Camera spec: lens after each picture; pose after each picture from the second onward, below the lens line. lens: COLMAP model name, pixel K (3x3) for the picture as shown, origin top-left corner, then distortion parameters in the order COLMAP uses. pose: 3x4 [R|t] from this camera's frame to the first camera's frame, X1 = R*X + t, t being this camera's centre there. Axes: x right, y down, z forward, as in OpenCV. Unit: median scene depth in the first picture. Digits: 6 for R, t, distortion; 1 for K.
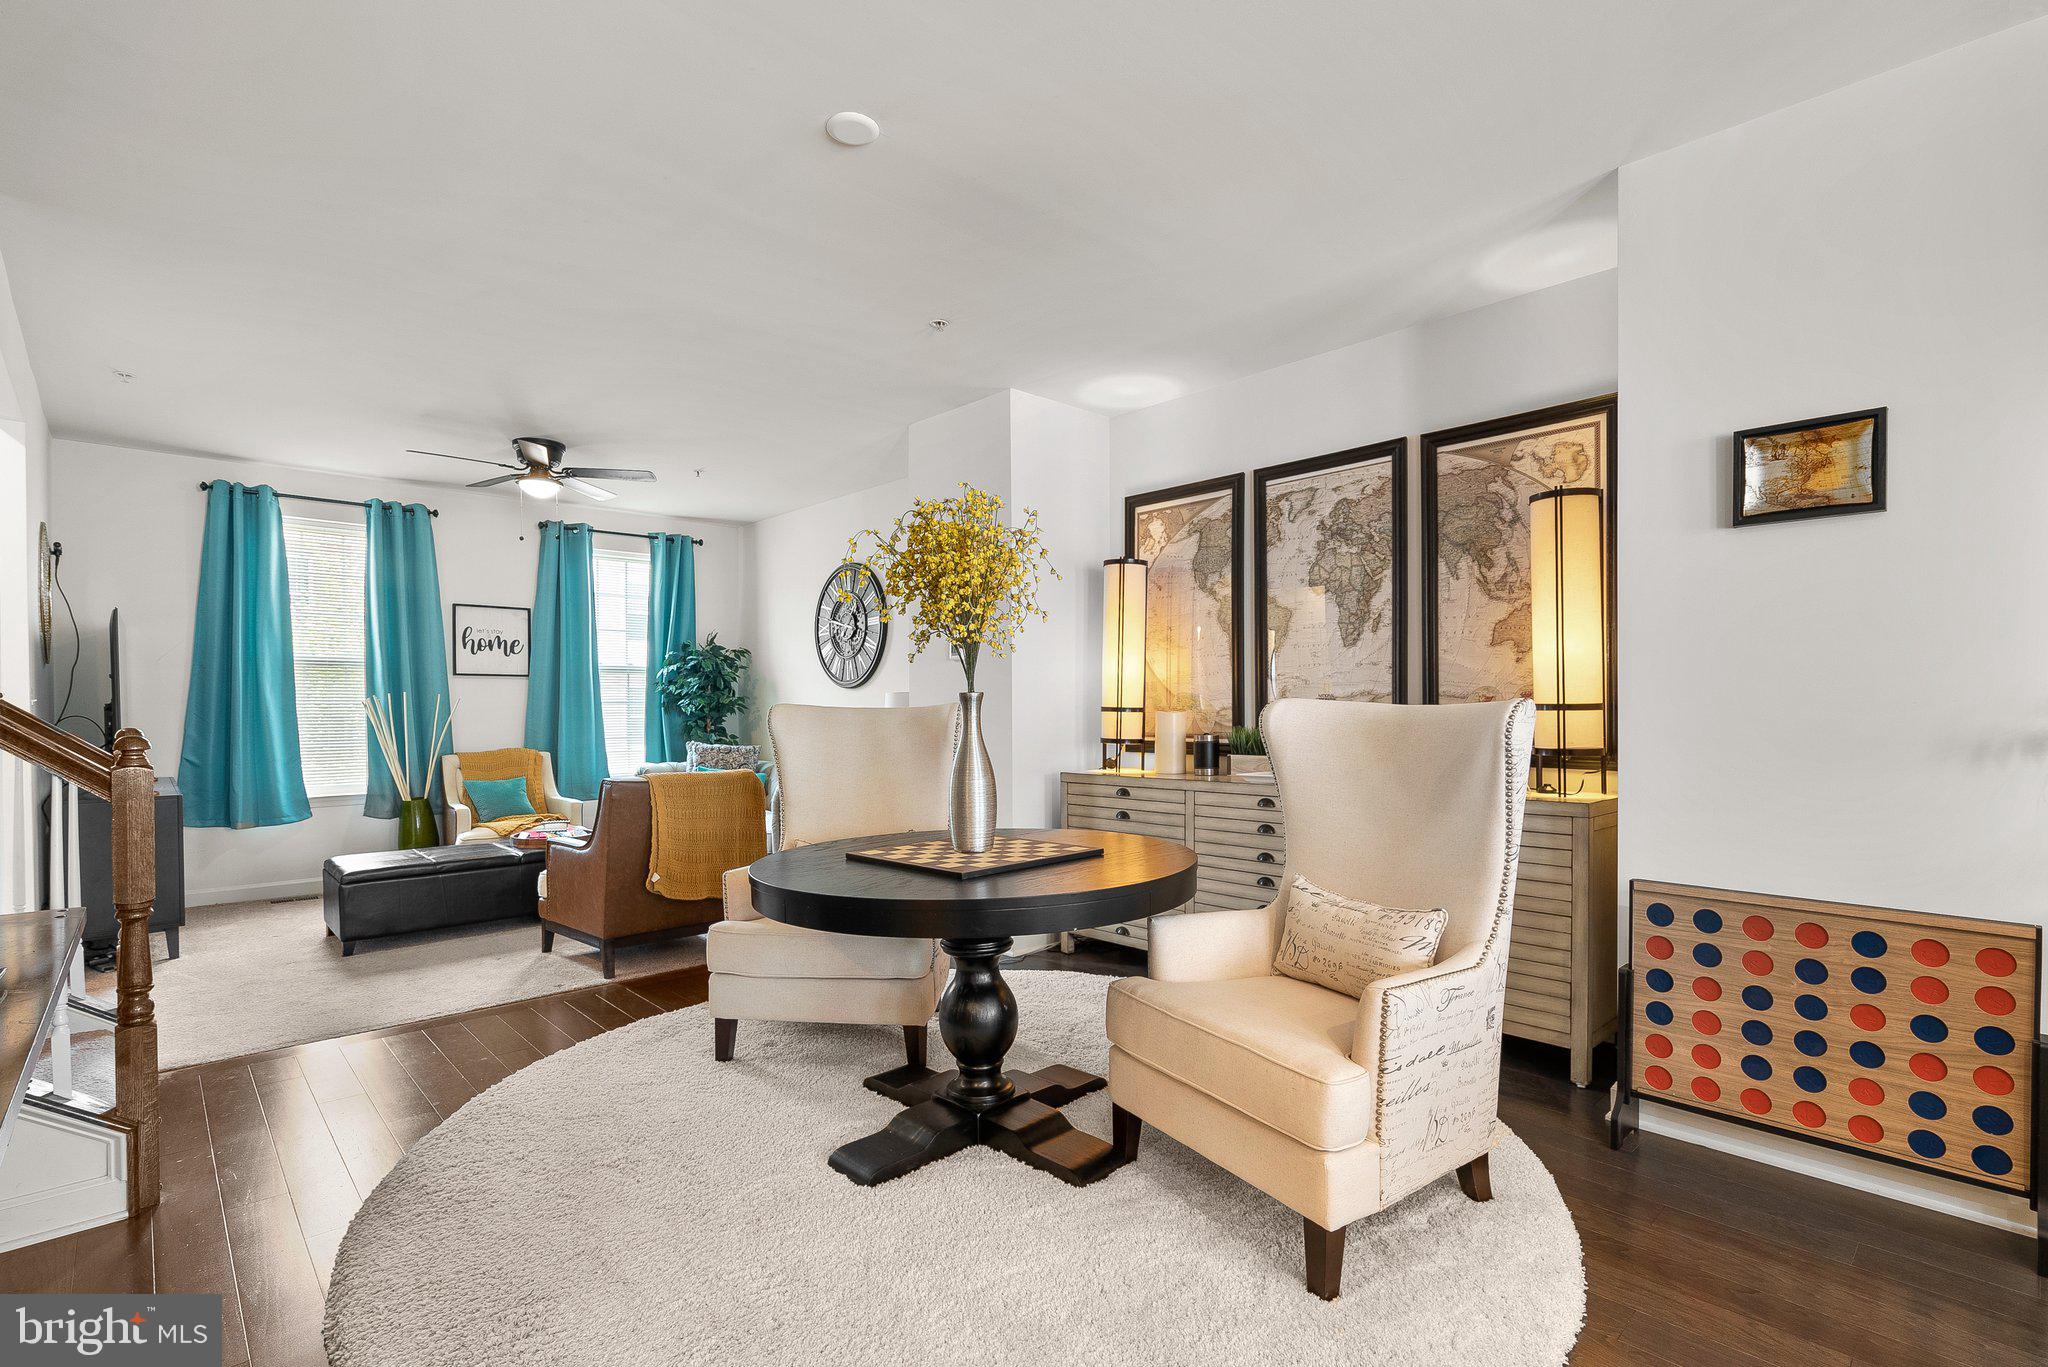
lens RADIAL K [[931.9, 0, 1010.4], [0, 931.9, 725.5], [0, 0, 1]] dist [-0.007059, 0.001816]
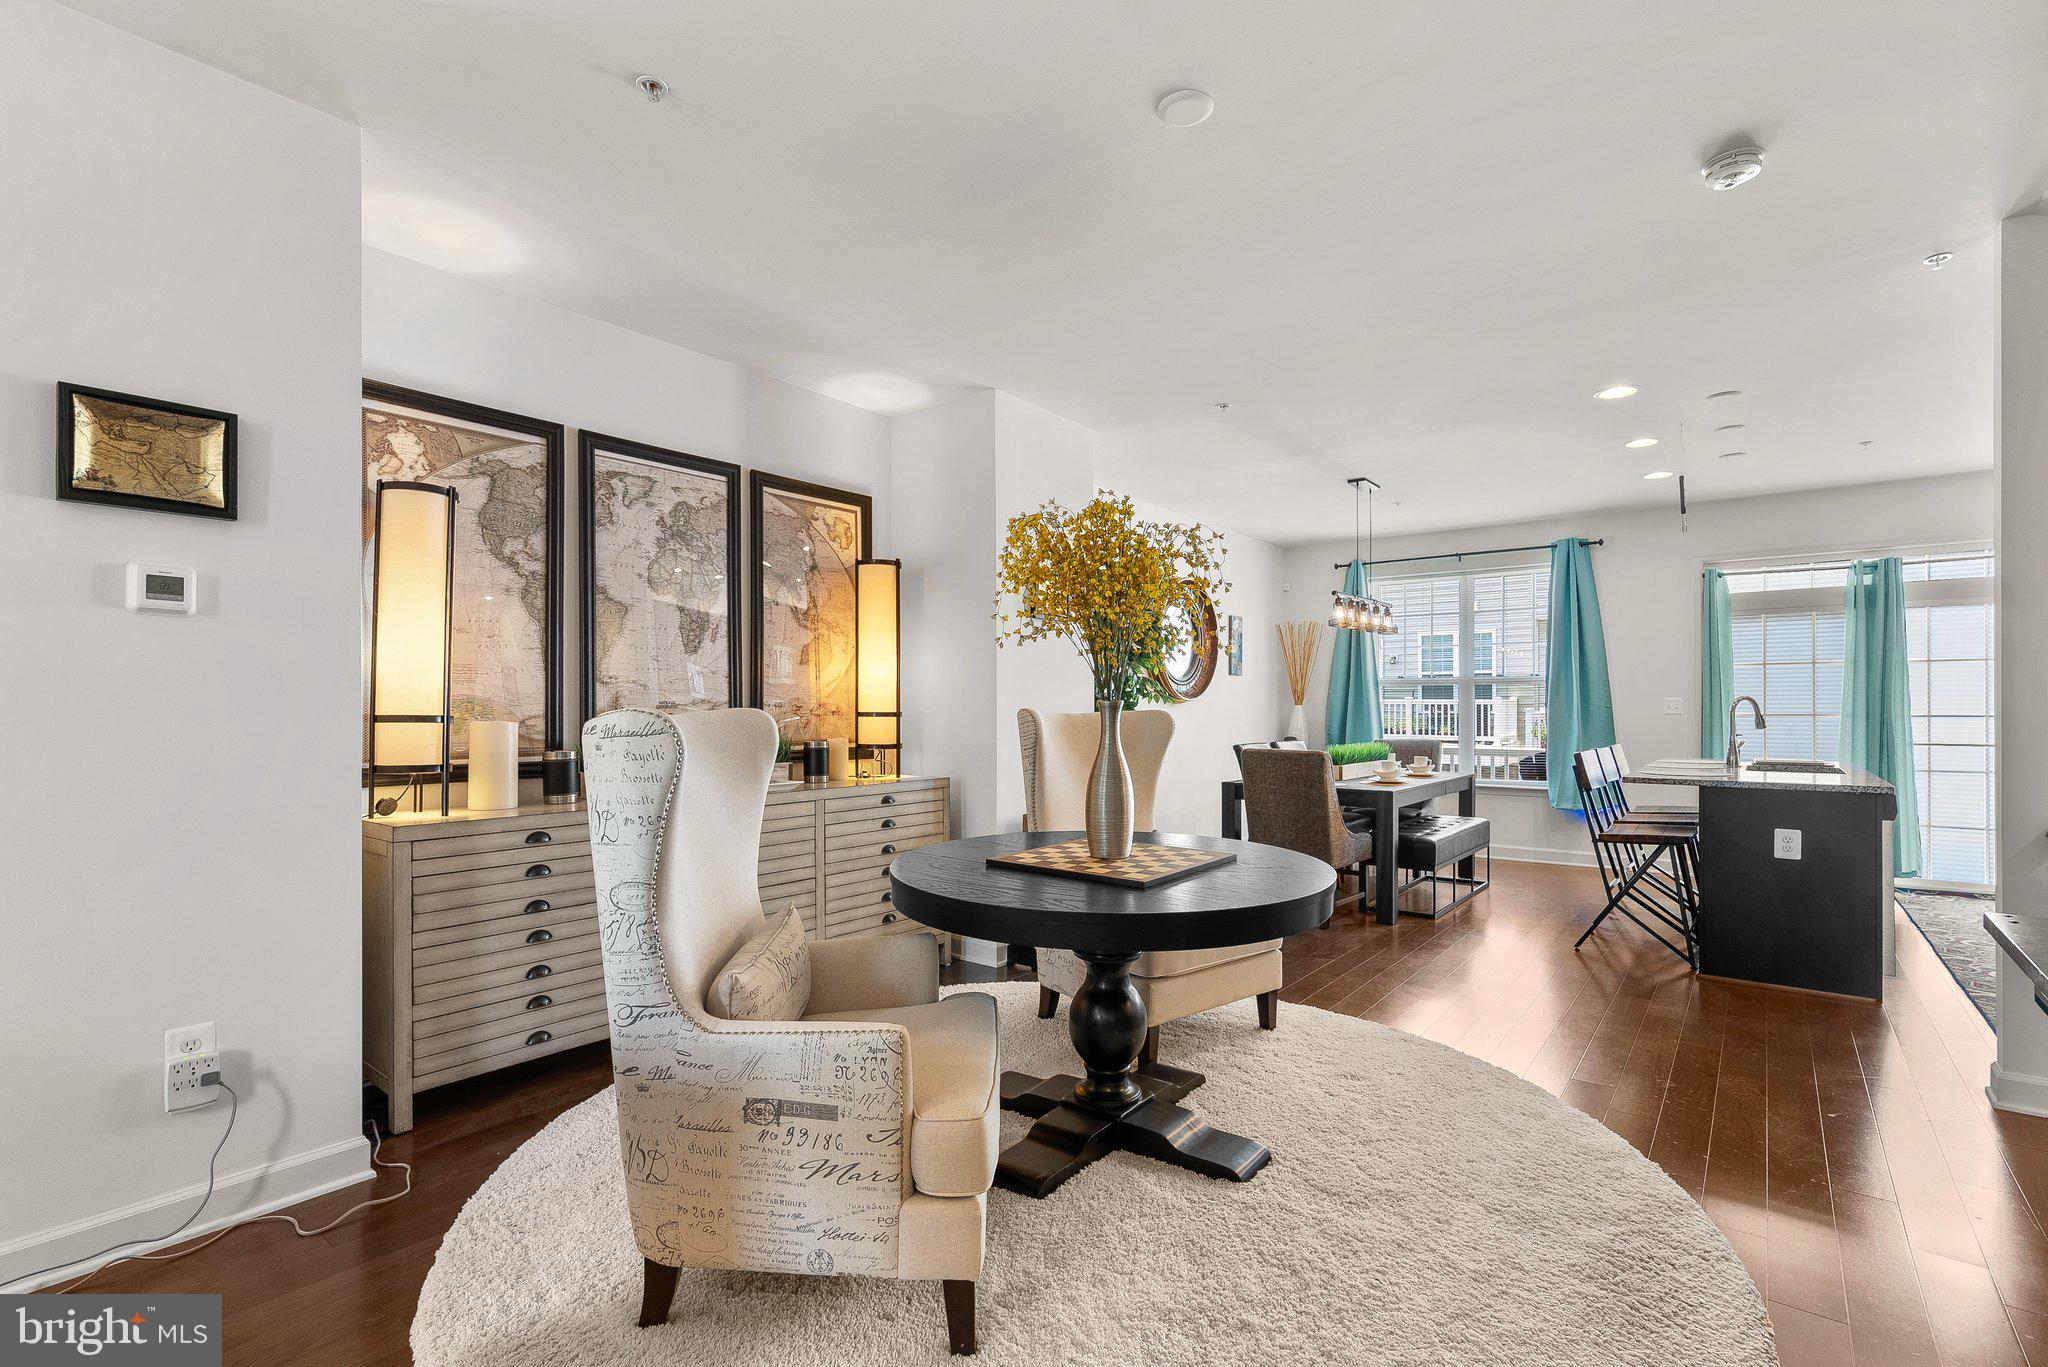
lens RADIAL K [[931.9, 0, 1027.3], [0, 931.9, 698.9], [0, 0, 1]] dist [-0.007059, 0.001816]
pose [[-0.153329, 0.009820, 0.988126, -0.587068], [0.017501, 0.999821, -0.007220, -0.020257], [-0.988020, 0.016186, -0.153474, 0.704291]]
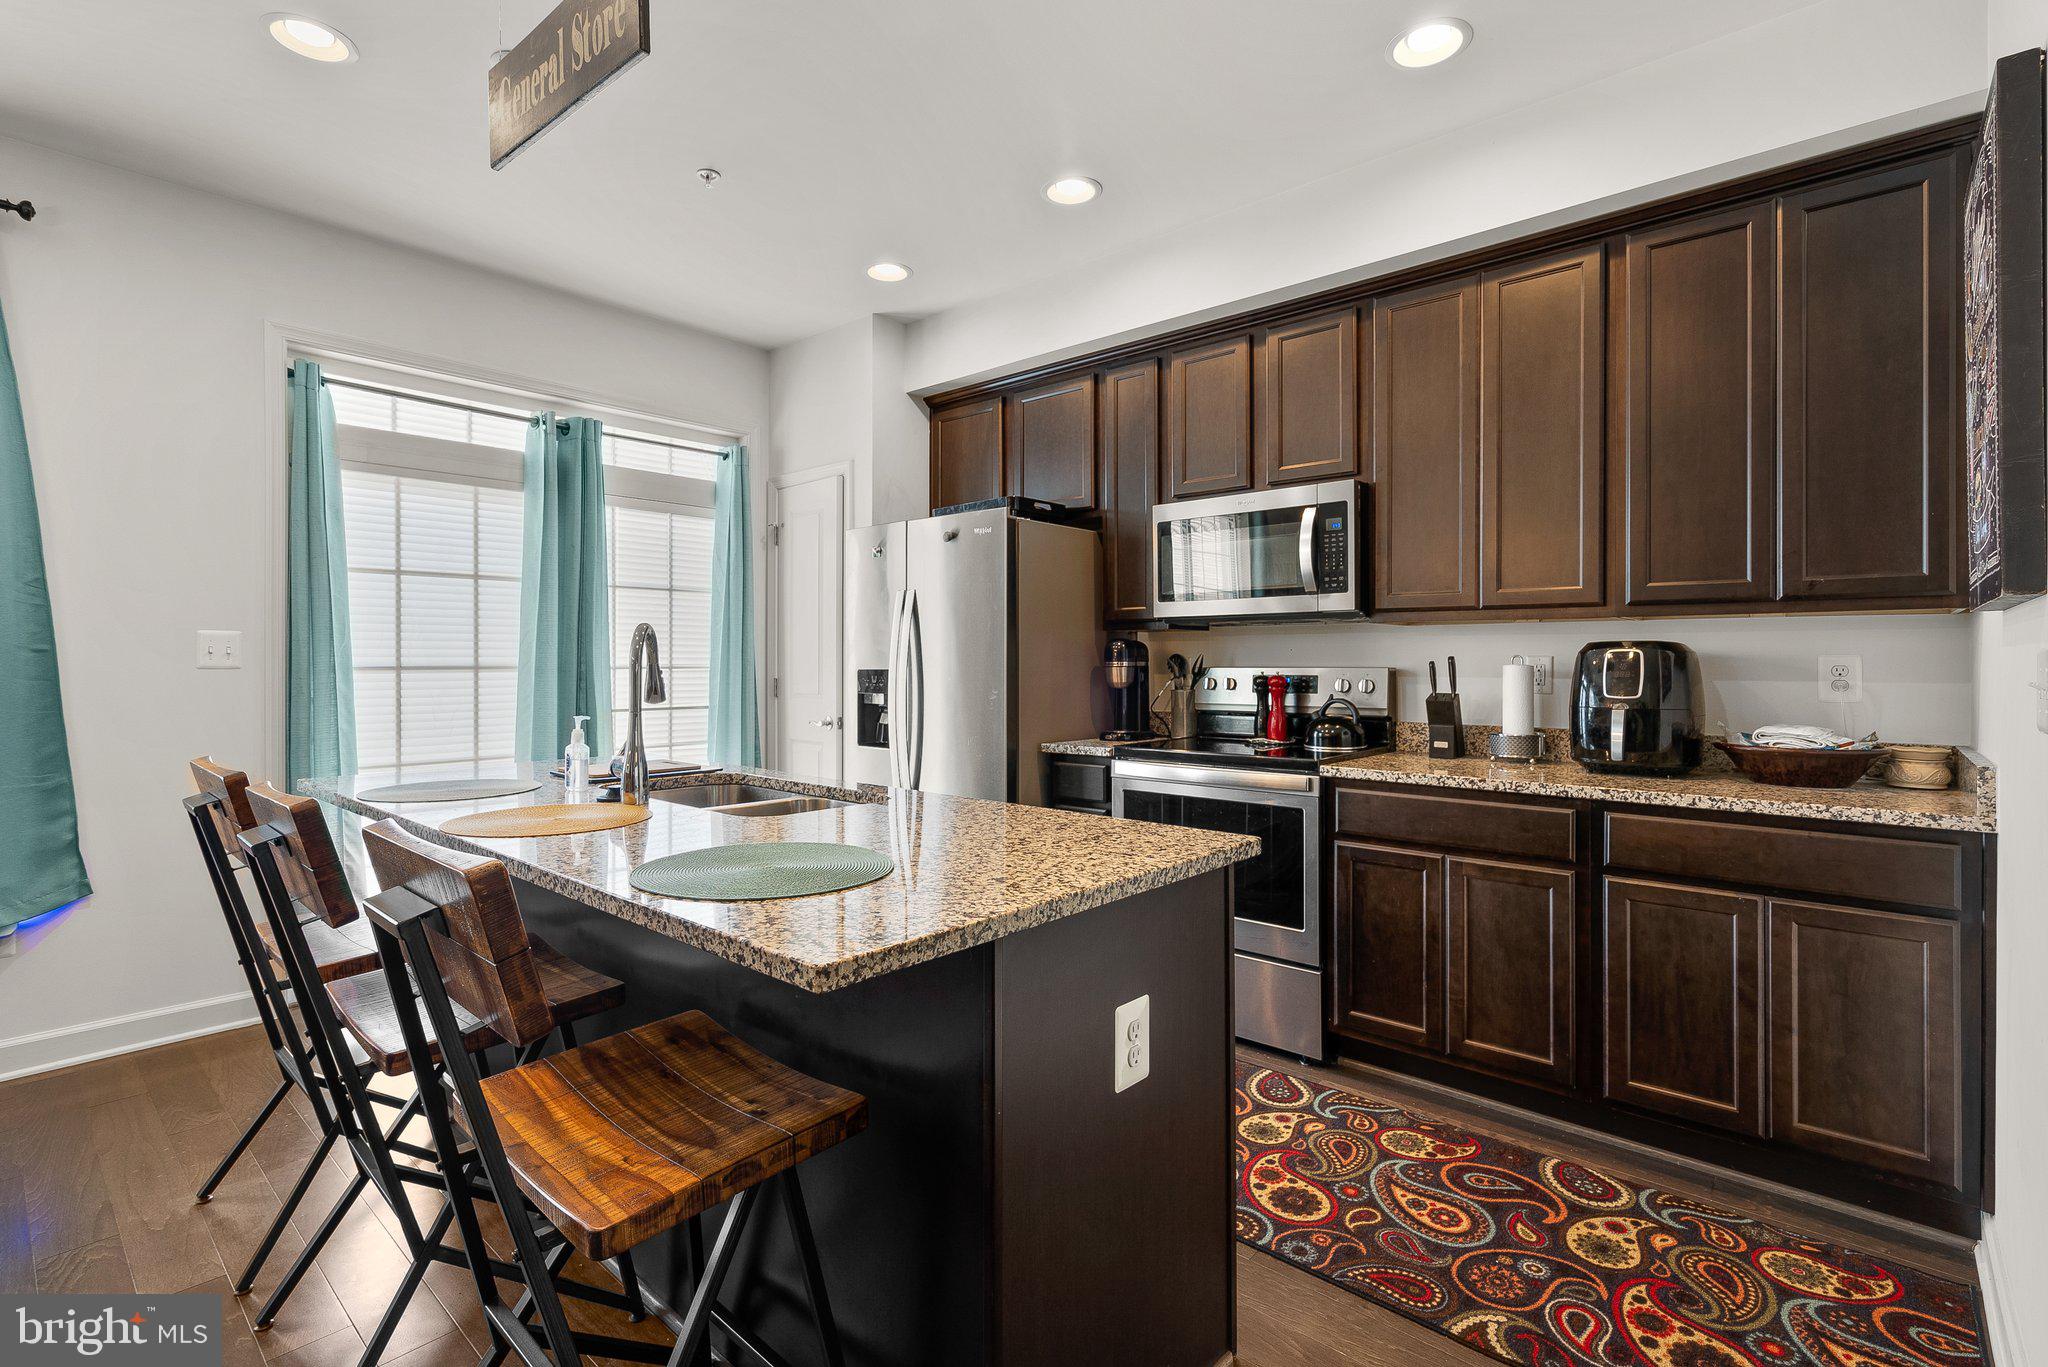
lens RADIAL K [[931.9, 0, 1009.1], [0, 931.9, 687.2], [0, 0, 1]] dist [-0.007059, 0.001816]
pose [[-0.996848, 0.000198, -0.079332, 0.251410], [-0.003836, 0.998707, 0.050695, -0.009512], [0.079240, 0.050839, -0.995558, 0.144460]]
